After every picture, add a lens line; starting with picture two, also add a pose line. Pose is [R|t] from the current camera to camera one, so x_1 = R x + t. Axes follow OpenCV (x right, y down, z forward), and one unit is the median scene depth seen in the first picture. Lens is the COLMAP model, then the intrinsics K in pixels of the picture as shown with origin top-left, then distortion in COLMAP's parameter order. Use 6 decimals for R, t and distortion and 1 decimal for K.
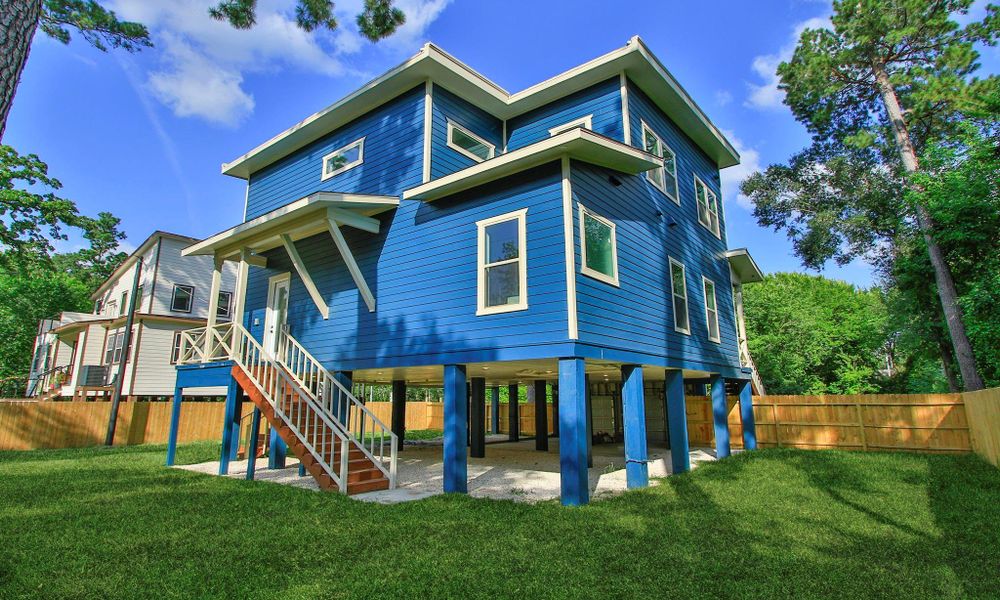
lens RADIAL K [[516.0, 0, 500.0], [0, 516.0, 300.0], [0, 0, 1]] dist [-0.003423, -0.000934]
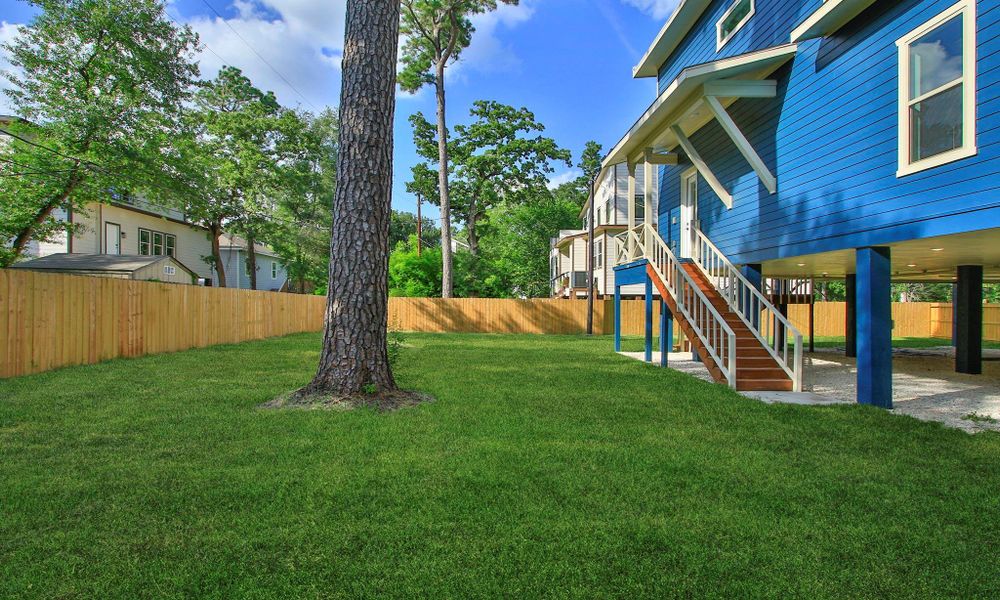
lens RADIAL K [[529.4, 0, 501.1], [0, 529.4, 316.7], [0, 0, 1]] dist [0.000195, -0.000537]
pose [[0.656081, 0.026239, -0.754234, 0.112534], [0.140149, 0.977776, 0.155926, 0.019937], [0.741563, -0.208005, 0.637822, 0.051924]]
